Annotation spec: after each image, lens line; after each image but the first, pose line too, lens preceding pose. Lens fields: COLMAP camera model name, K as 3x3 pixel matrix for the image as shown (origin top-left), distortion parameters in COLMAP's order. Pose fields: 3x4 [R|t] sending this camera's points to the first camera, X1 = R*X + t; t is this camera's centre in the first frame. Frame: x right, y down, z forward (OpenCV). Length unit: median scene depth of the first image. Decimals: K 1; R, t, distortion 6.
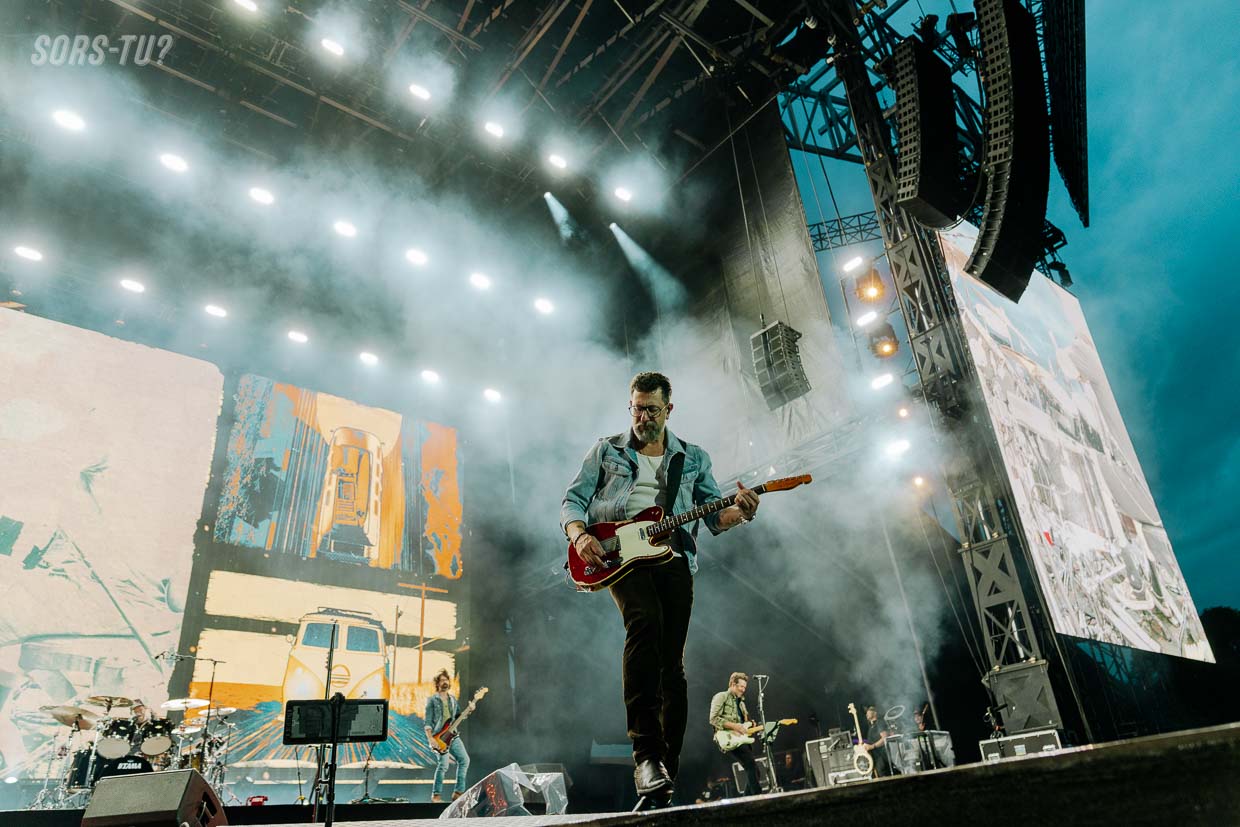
lens RADIAL K [[852.7, 0, 620.3], [0, 852.7, 409.7], [0, 0, 1]] dist [-0.034364, 0.019085]
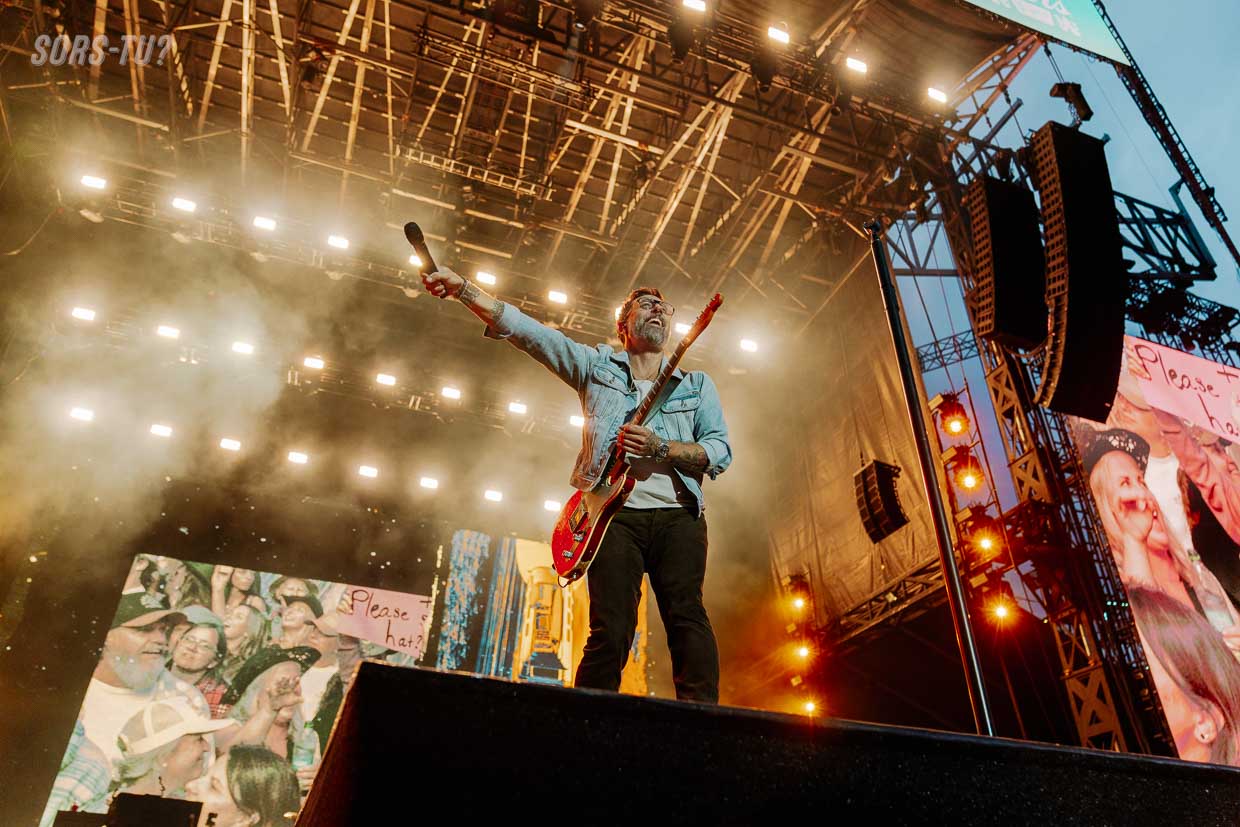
lens RADIAL K [[852.7, 0, 618.6], [0, 852.7, 408.7], [0, 0, 1]] dist [-0.034364, 0.019085]
pose [[0.943358, -0.110628, -0.312789, 0.226755], [0.079149, 0.990591, -0.111643, -0.073477], [0.322197, 0.080563, 0.943239, -0.132769]]
